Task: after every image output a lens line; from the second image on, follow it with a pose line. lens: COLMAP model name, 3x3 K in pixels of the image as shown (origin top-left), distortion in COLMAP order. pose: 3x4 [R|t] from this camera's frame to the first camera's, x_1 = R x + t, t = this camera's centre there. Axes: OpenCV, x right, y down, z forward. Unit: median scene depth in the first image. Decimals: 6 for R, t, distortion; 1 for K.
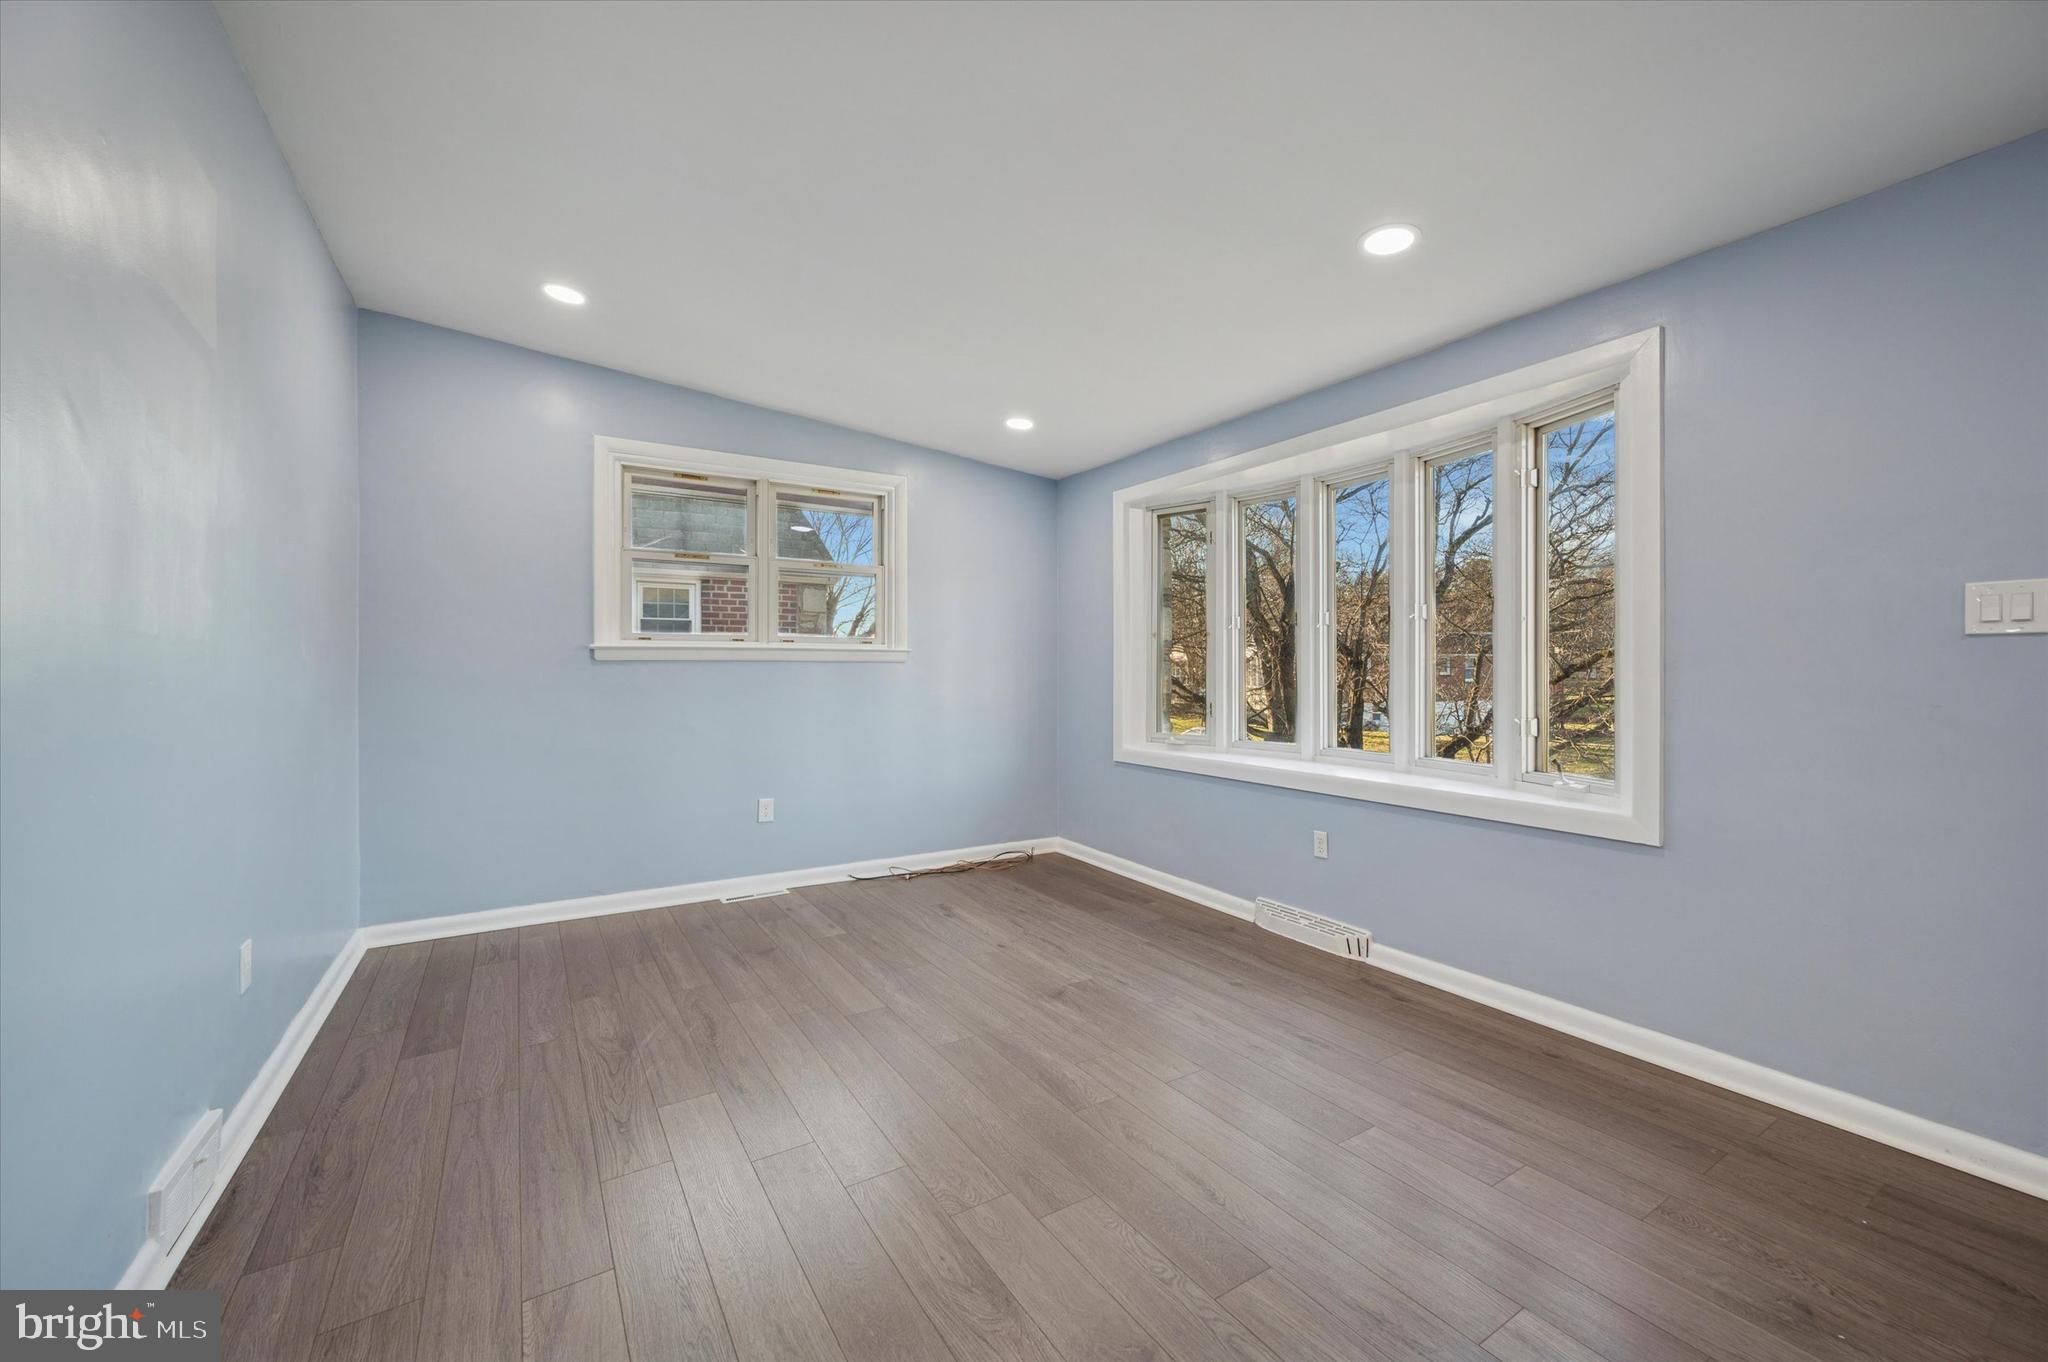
lens RADIAL K [[801.5, 0, 1021.7], [0, 801.5, 671.9], [0, 0, 1]] dist [-0.009975, 0.000045]
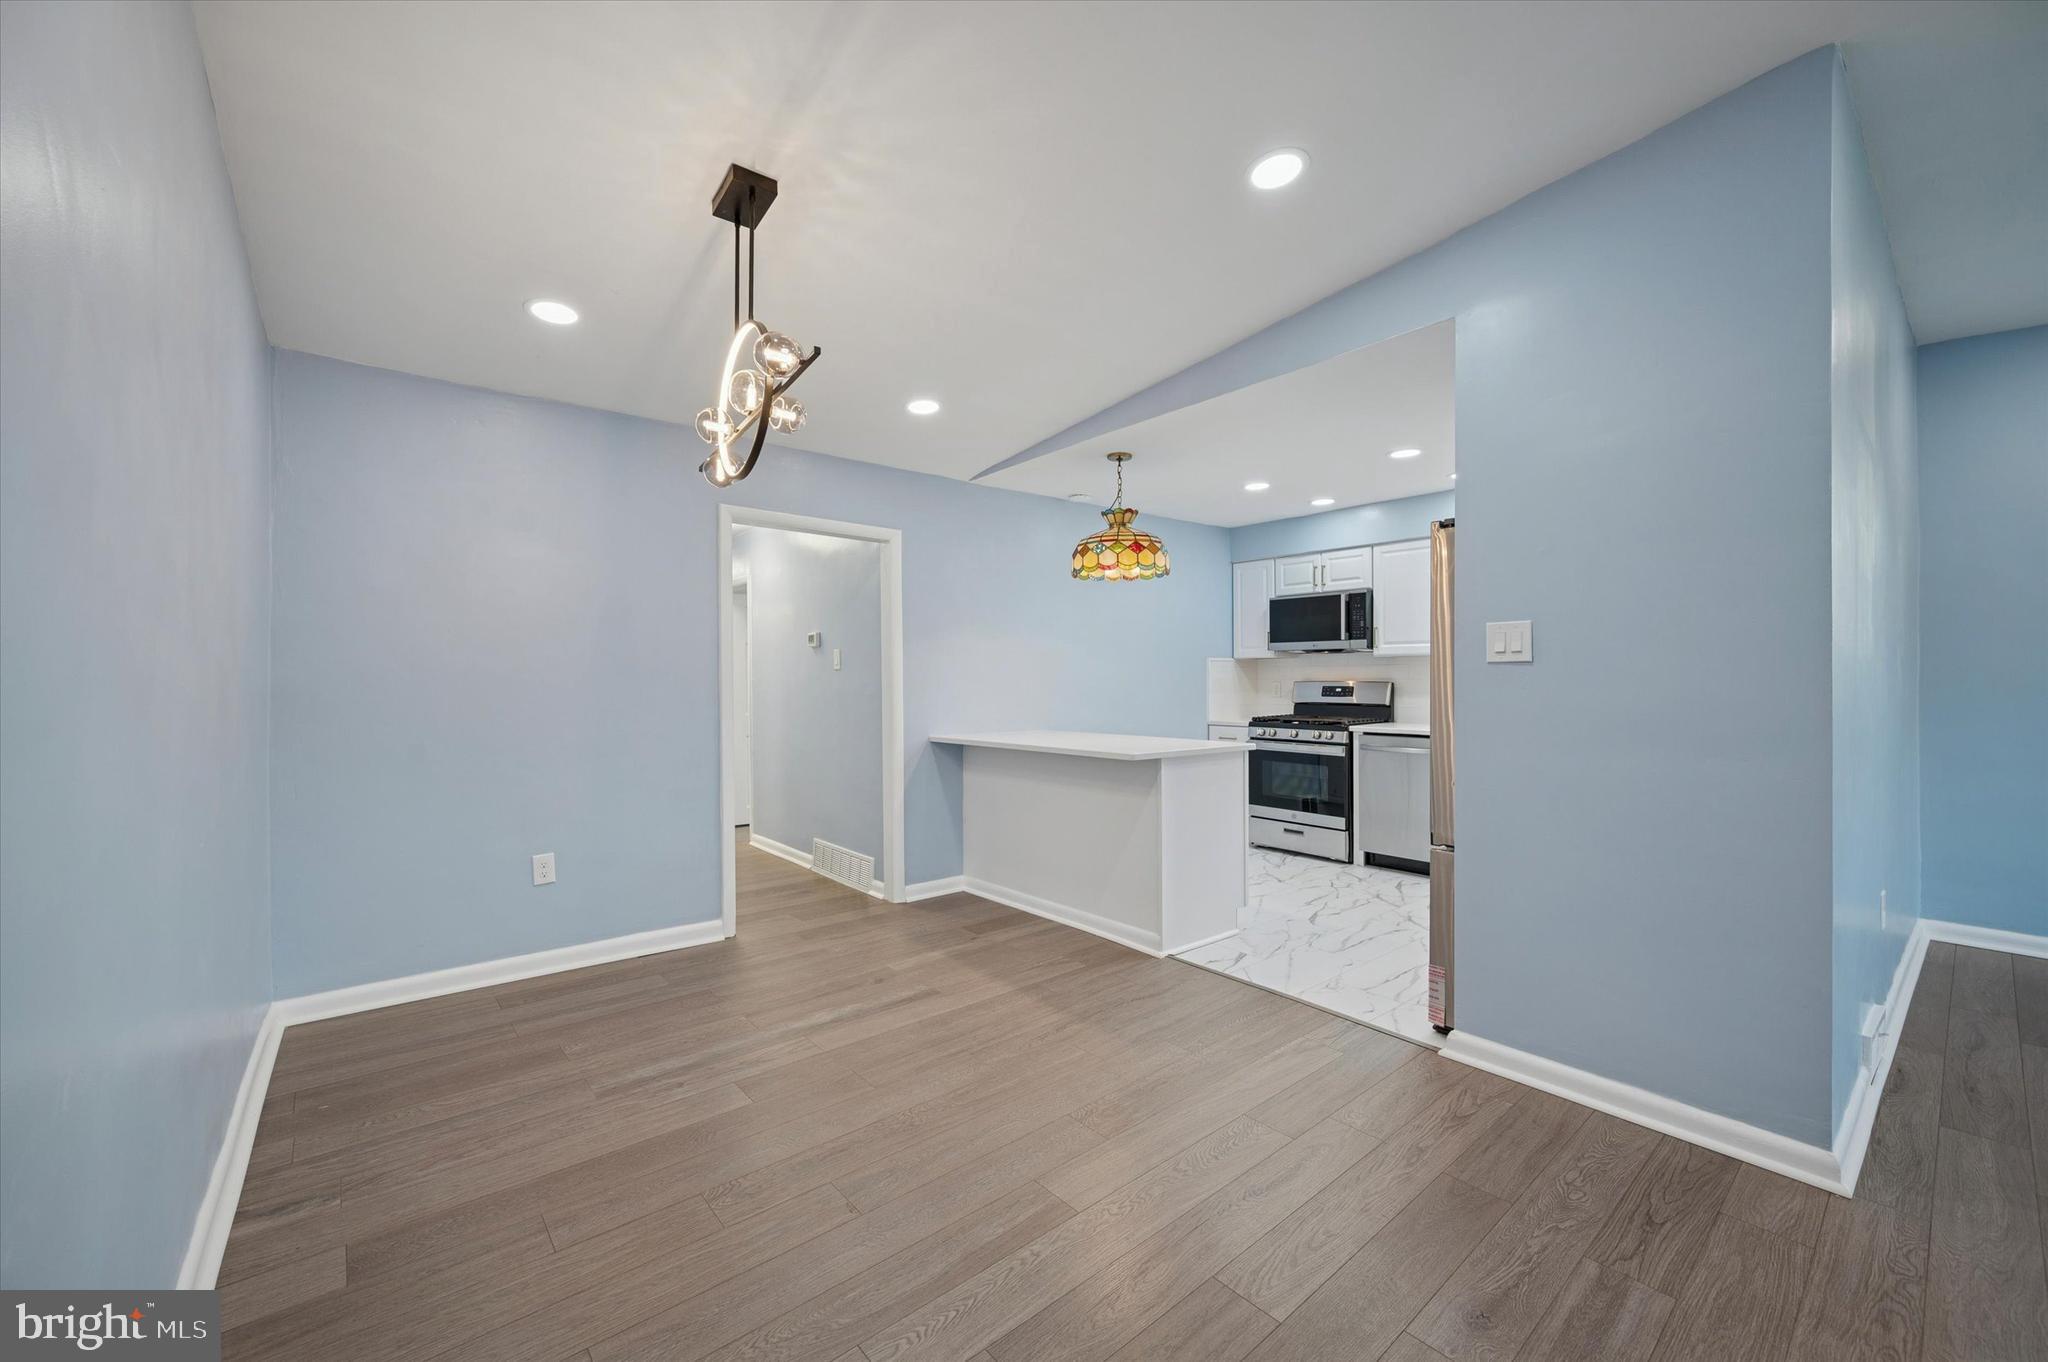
lens RADIAL K [[801.5, 0, 1027.9], [0, 801.5, 681.3], [0, 0, 1]] dist [-0.009975, 0.000045]
pose [[0.128699, 0.006038, -0.991665, 0.068172], [0.001866, 0.999978, 0.006330, -0.008466], [0.991682, -0.002665, 0.128685, -0.312035]]
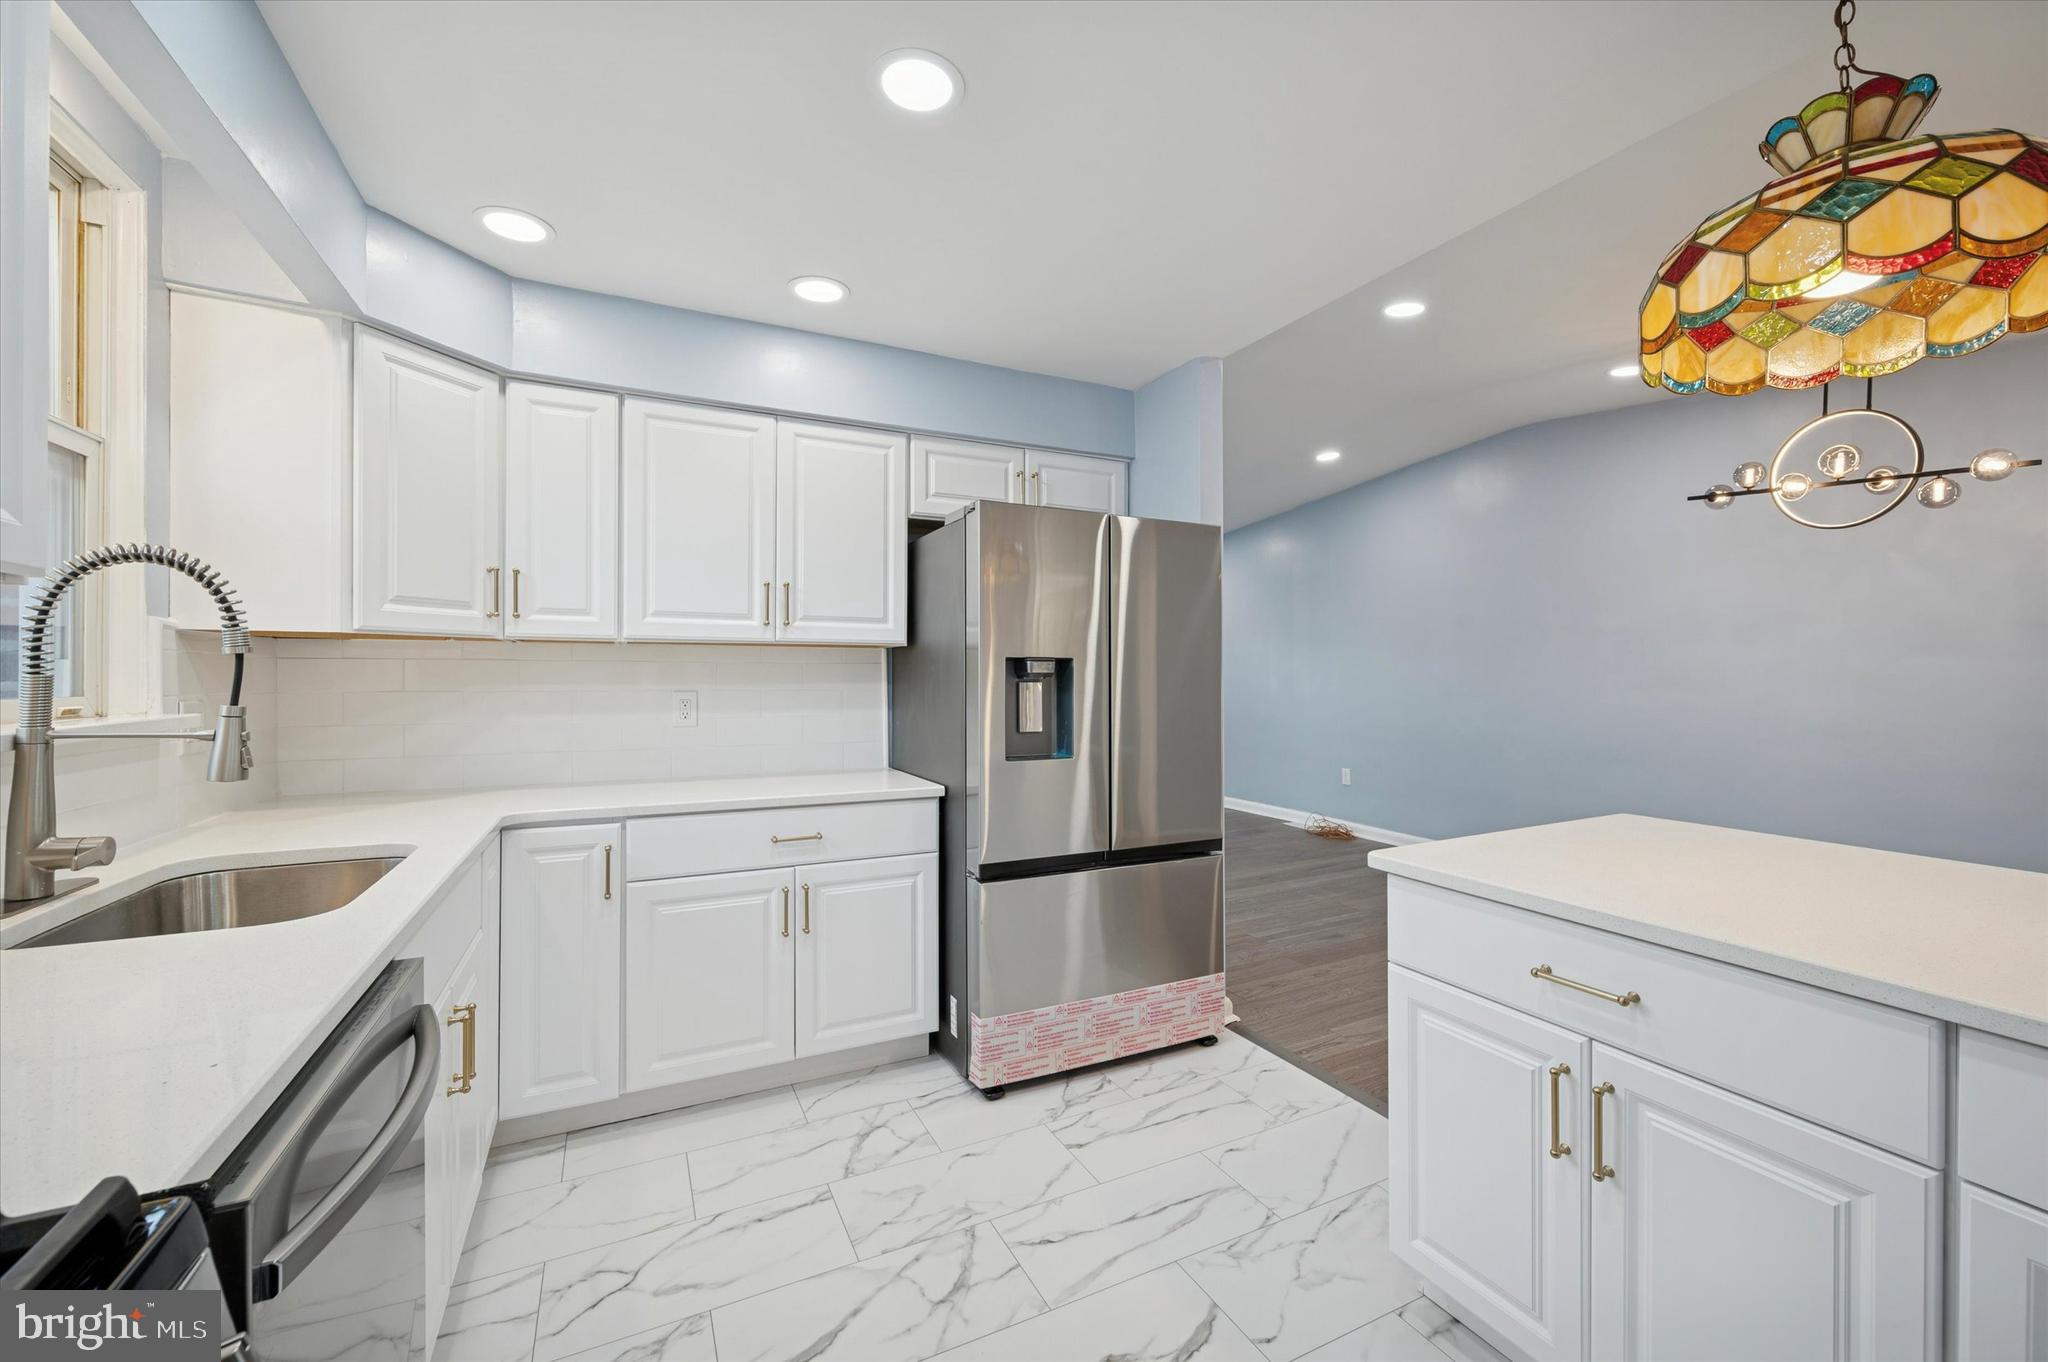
lens RADIAL K [[801.5, 0, 1040.5], [0, 801.5, 676.3], [0, 0, 1]] dist [-0.009975, 0.000045]
pose [[0.093690, 0.000069, 0.995601, -1.375282], [0.005096, 0.999987, -0.000549, -0.012373], [-0.995588, 0.005125, 0.093688, 0.254886]]
